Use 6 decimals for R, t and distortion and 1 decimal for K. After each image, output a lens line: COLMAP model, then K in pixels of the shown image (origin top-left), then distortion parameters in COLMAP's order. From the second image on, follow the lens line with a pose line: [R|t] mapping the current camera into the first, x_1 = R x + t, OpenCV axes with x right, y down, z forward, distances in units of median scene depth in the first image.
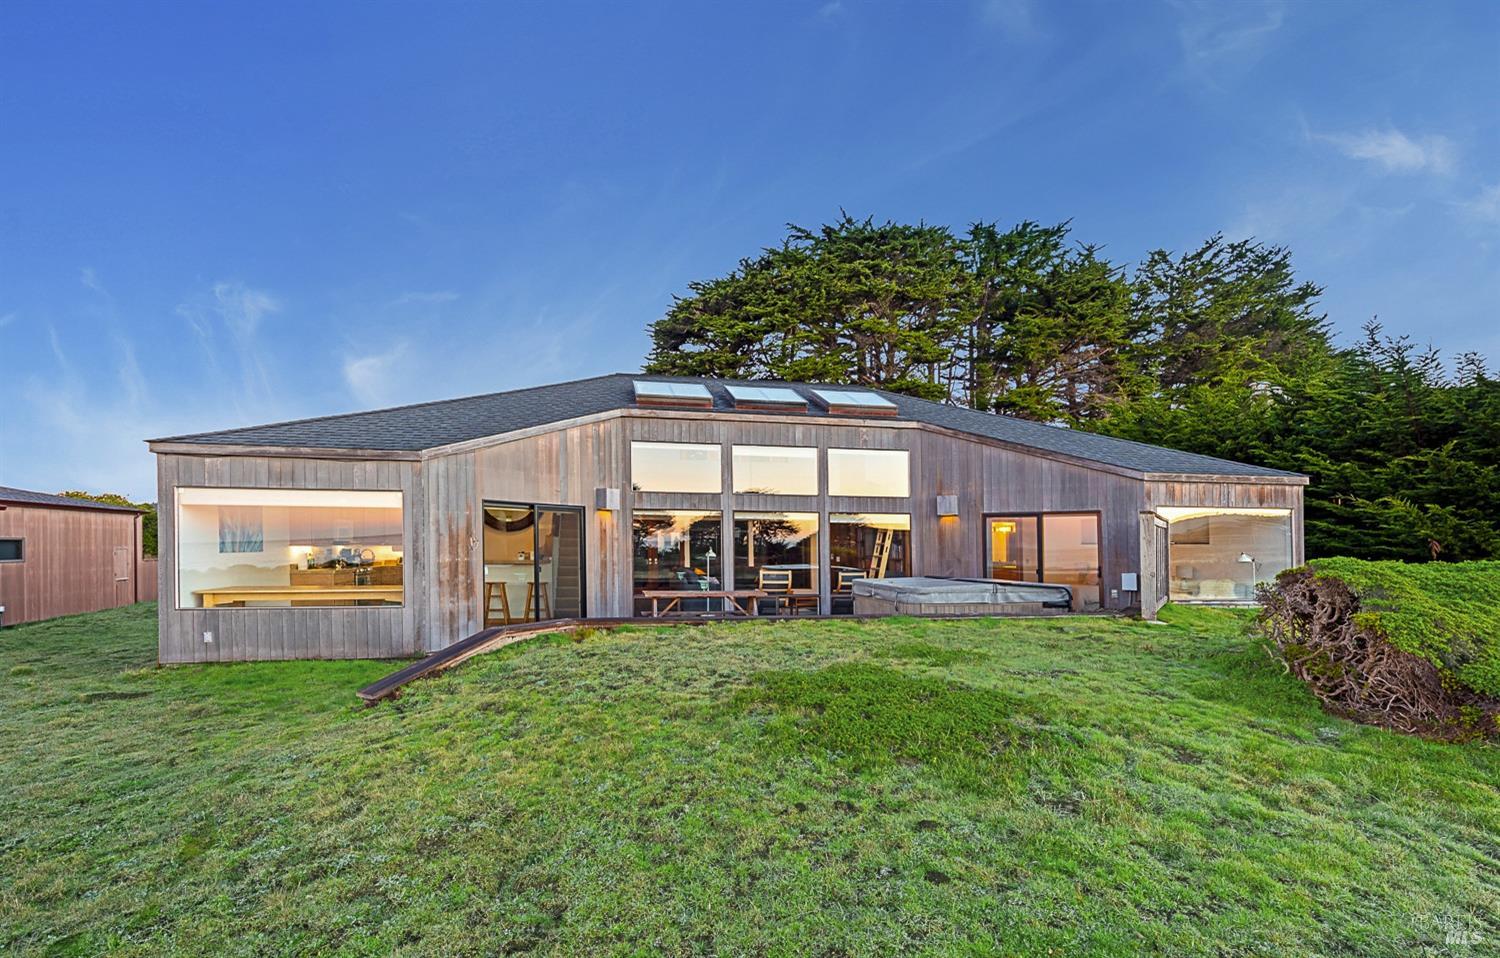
lens RADIAL K [[699.8, 0, 753.5], [0, 699.8, 545.0], [0, 0, 1]] dist [0.004295, -0.000455]
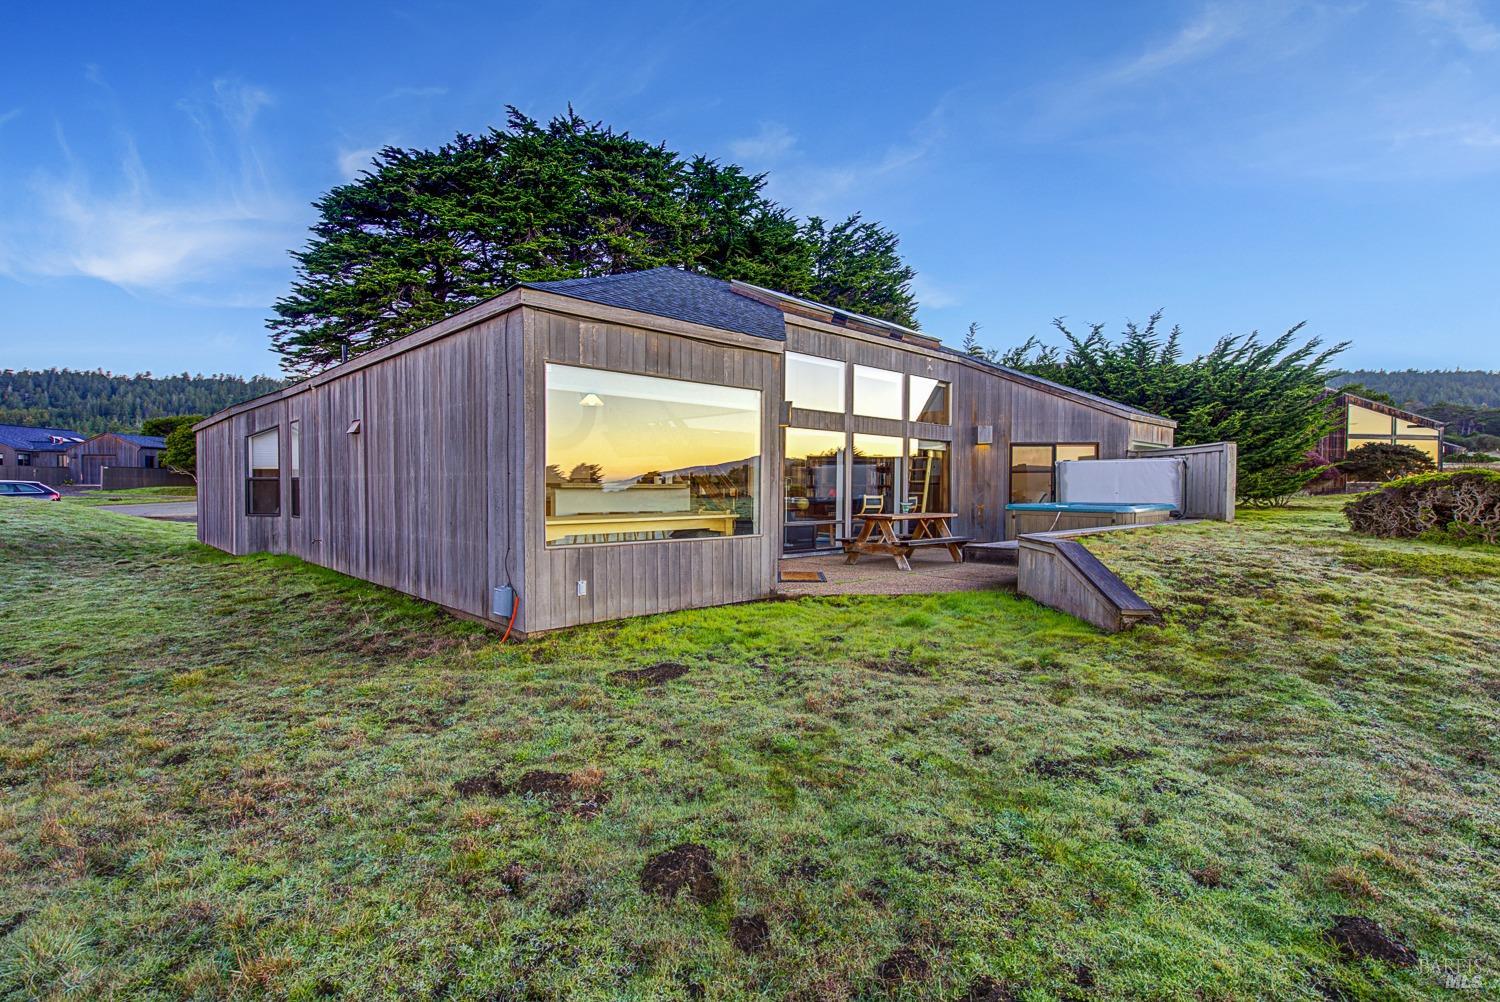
lens RADIAL K [[750.4, 0, 746.3], [0, 750.4, 496.1], [0, 0, 1]] dist [-0.003522, 0.000180]
pose [[0.835255, -0.011841, 0.549735, -0.708486], [0.003643, 0.999865, 0.016001, 0.021375], [-0.549850, -0.011362, 0.835186, 0.211344]]
